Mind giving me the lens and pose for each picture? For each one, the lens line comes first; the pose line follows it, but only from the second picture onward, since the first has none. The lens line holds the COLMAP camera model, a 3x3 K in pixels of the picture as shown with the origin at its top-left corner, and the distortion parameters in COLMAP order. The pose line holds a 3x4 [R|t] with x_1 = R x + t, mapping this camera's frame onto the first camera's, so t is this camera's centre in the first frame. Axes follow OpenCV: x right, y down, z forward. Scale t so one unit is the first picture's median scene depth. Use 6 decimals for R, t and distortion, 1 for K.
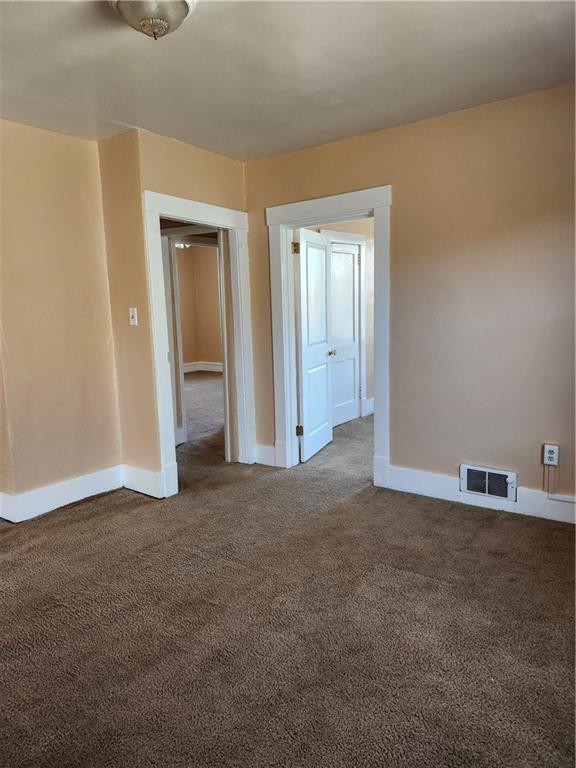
lens RADIAL K [[534.6, 0, 289.1], [0, 534.6, 383.6], [0, 0, 1]] dist [0.065059, -0.040992]
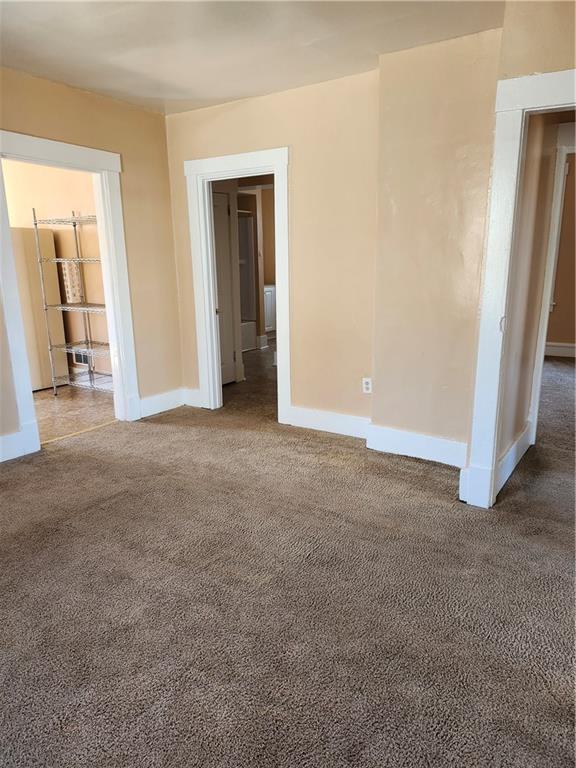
lens RADIAL K [[534.6, 0, 286.7], [0, 534.6, 384.9], [0, 0, 1]] dist [0.065059, -0.040992]
pose [[0.031719, 0.266851, -0.963216, 0.519667], [-0.142710, 0.955036, 0.259885, -0.128718], [0.989256, 0.129217, 0.068375, 0.745693]]
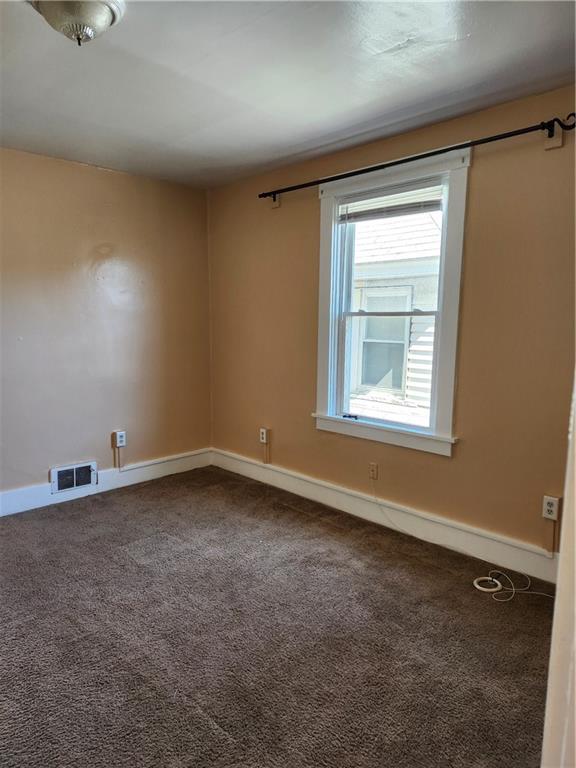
lens RADIAL K [[534.6, 0, 286.5], [0, 534.6, 387.5], [0, 0, 1]] dist [0.065059, -0.040992]
pose [[0.165092, -0.093617, 0.981825, -0.716081], [0.137132, 0.987994, 0.071147, -0.032909], [-0.976698, 0.122894, 0.175948, 0.316250]]
